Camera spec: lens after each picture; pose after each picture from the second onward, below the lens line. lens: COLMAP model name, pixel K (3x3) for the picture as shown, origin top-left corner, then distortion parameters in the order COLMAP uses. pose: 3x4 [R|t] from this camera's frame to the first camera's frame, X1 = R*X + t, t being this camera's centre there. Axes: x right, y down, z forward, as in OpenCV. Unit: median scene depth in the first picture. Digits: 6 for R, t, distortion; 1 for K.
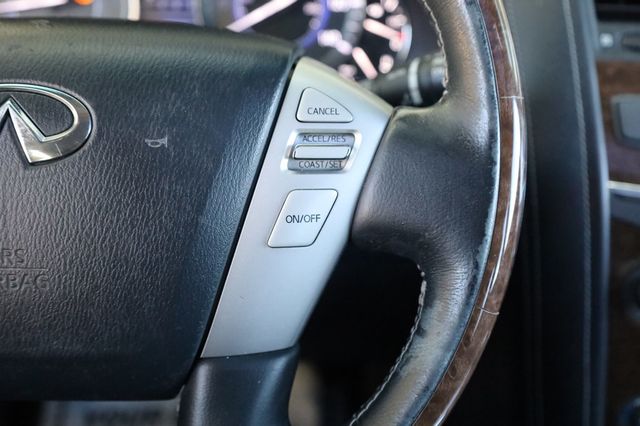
lens RADIAL K [[763.4, 0, 320.0], [0, 763.4, 213.0], [0, 0, 1]] dist [0.006932, 0.006930]
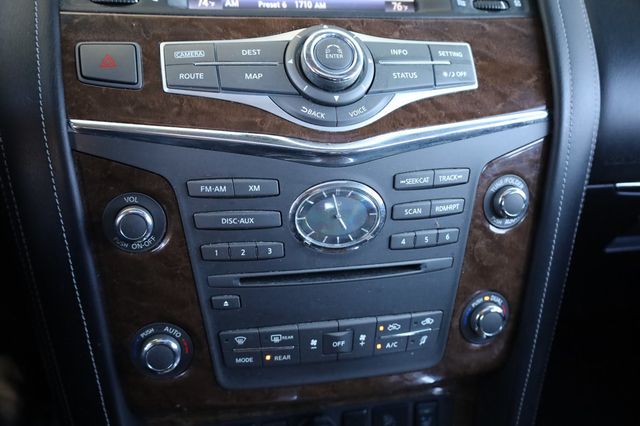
lens RADIAL K [[614.3, 0, 320.0], [0, 614.3, 213.0], [0, 0, 1]] dist [0.001005, 0.006050]
pose [[0.975519, -0.057388, 0.212293, 0.776281], [0.081474, 0.990969, -0.106499, 0.308651], [-0.204264, 0.121188, 0.971385, 0.178913]]
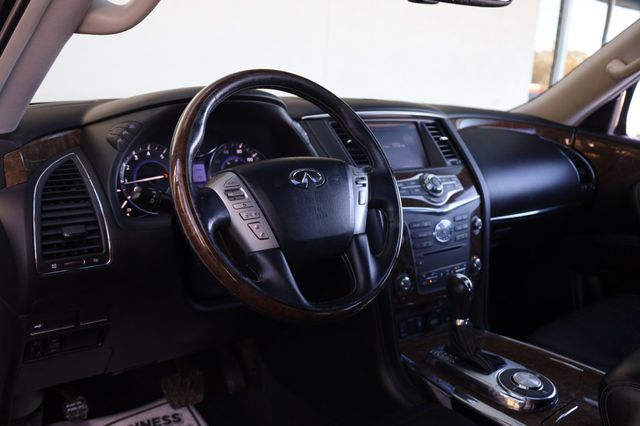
lens RADIAL K [[614.3, 0, 320.0], [0, 614.3, 213.0], [0, 0, 1]] dist [0.001005, 0.006050]
pose [[0.761564, -0.101716, 0.640058, -2.249086], [0.294336, 0.934163, -0.201757, 0.661865], [-0.577397, 0.342043, 0.741363, -1.217029]]
